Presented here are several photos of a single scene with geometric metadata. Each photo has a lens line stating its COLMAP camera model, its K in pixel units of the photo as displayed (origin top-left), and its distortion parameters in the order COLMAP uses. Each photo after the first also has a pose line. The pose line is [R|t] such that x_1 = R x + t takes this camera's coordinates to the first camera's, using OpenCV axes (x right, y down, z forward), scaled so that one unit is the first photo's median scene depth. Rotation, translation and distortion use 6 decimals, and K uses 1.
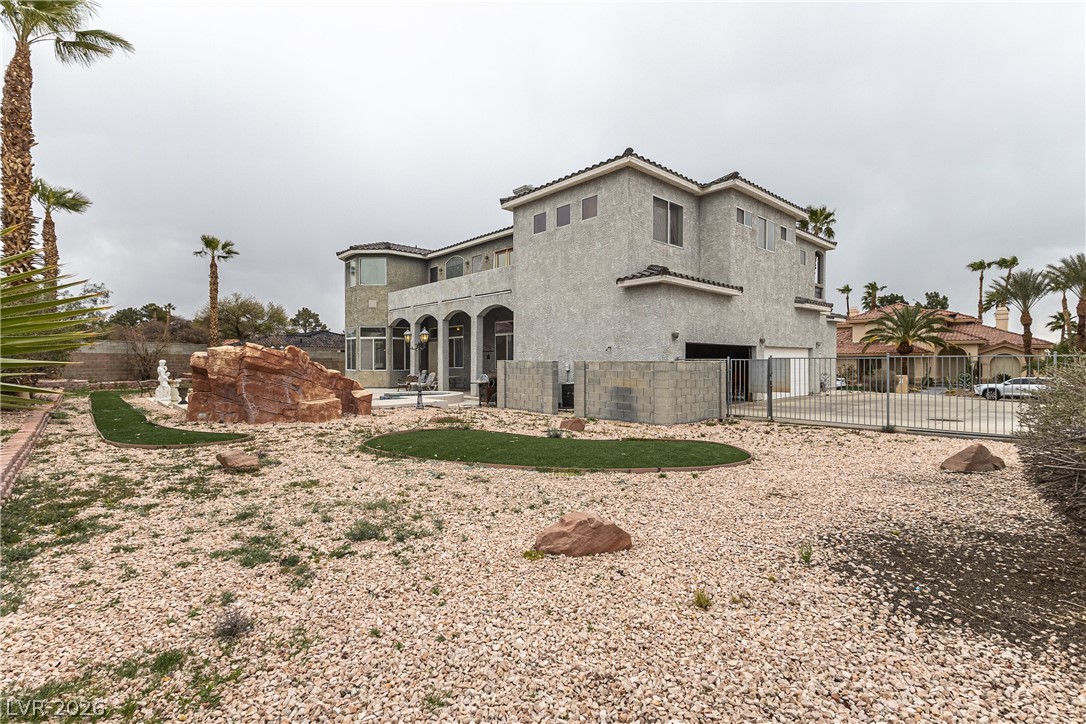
lens RADIAL K [[494.3, 0, 551.5], [0, 494.3, 363.6], [0, 0, 1]] dist [0.012453, -0.002839]
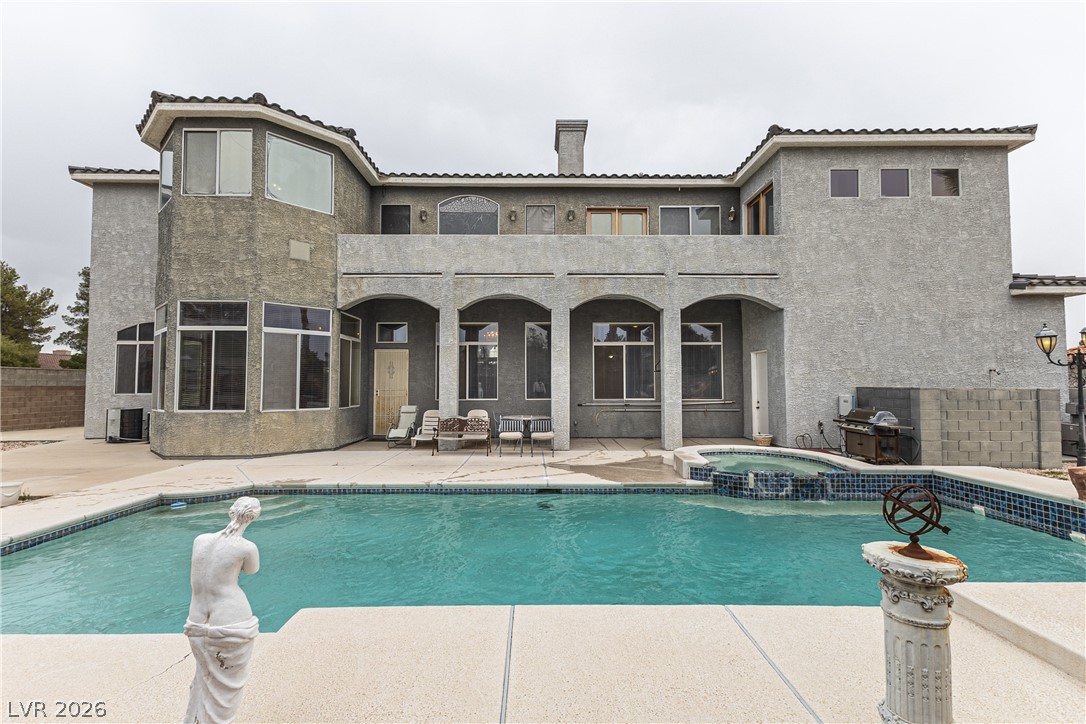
lens RADIAL K [[494.3, 0, 539.8], [0, 494.3, 366.5], [0, 0, 1]] dist [0.012453, -0.002839]
pose [[0.680365, 0.028662, 0.732313, -0.540808], [0.002464, 0.999140, -0.041395, -0.004910], [-0.732869, 0.029968, 0.679709, 0.580610]]
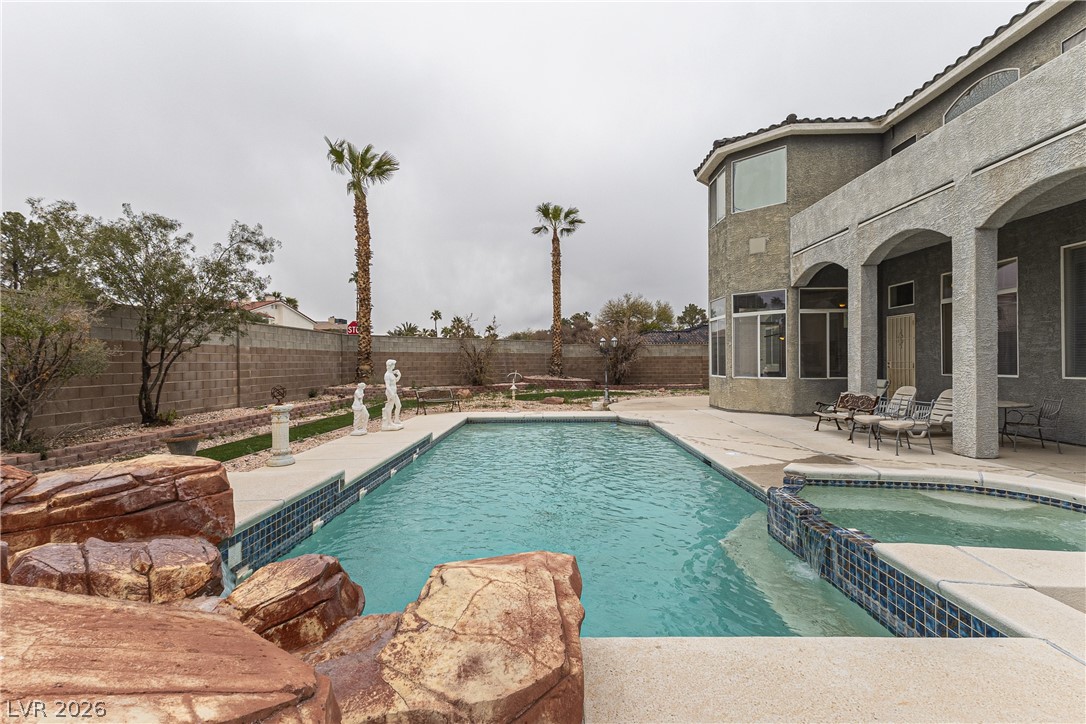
lens RADIAL K [[494.3, 0, 544.0], [0, 494.3, 361.1], [0, 0, 1]] dist [0.012453, -0.002839]
pose [[0.716762, -0.006559, -0.697287, -0.169457], [0.004058, 0.999978, -0.005235, -0.001600], [0.697306, 0.000923, 0.716773, 0.497746]]
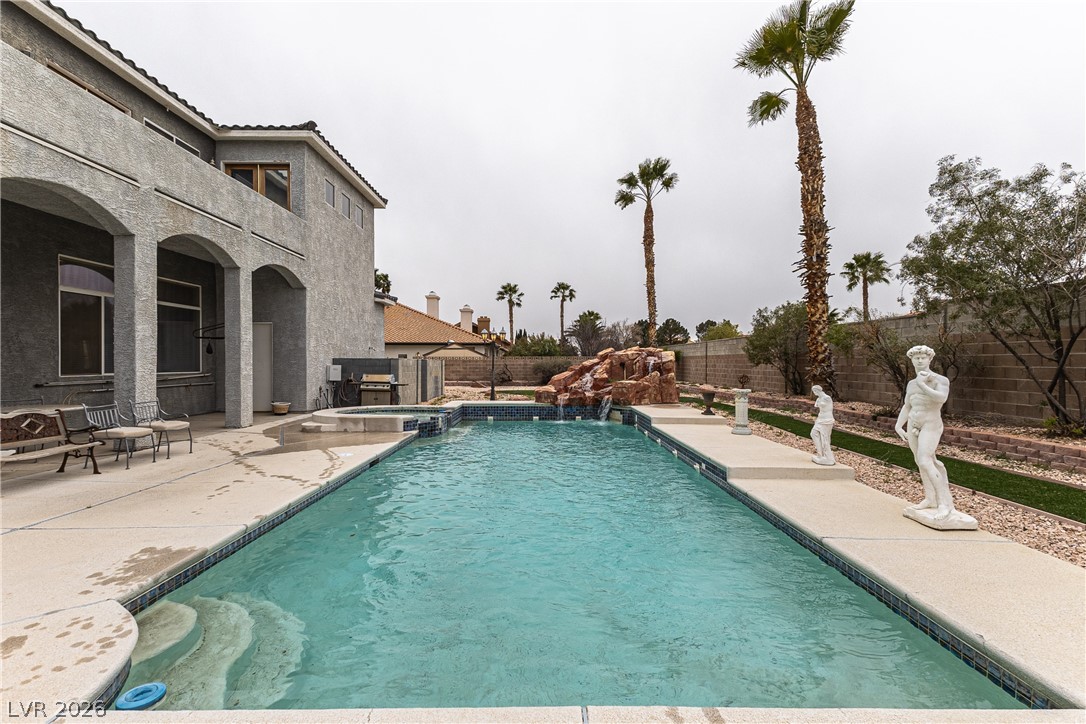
lens RADIAL K [[494.3, 0, 547.0], [0, 494.3, 365.2], [0, 0, 1]] dist [0.012453, -0.002839]
pose [[-0.734999, -0.003586, 0.678059, -0.585112], [0.003457, 0.999953, 0.009036, -0.000492], [-0.678060, 0.008985, -0.734952, 0.933008]]
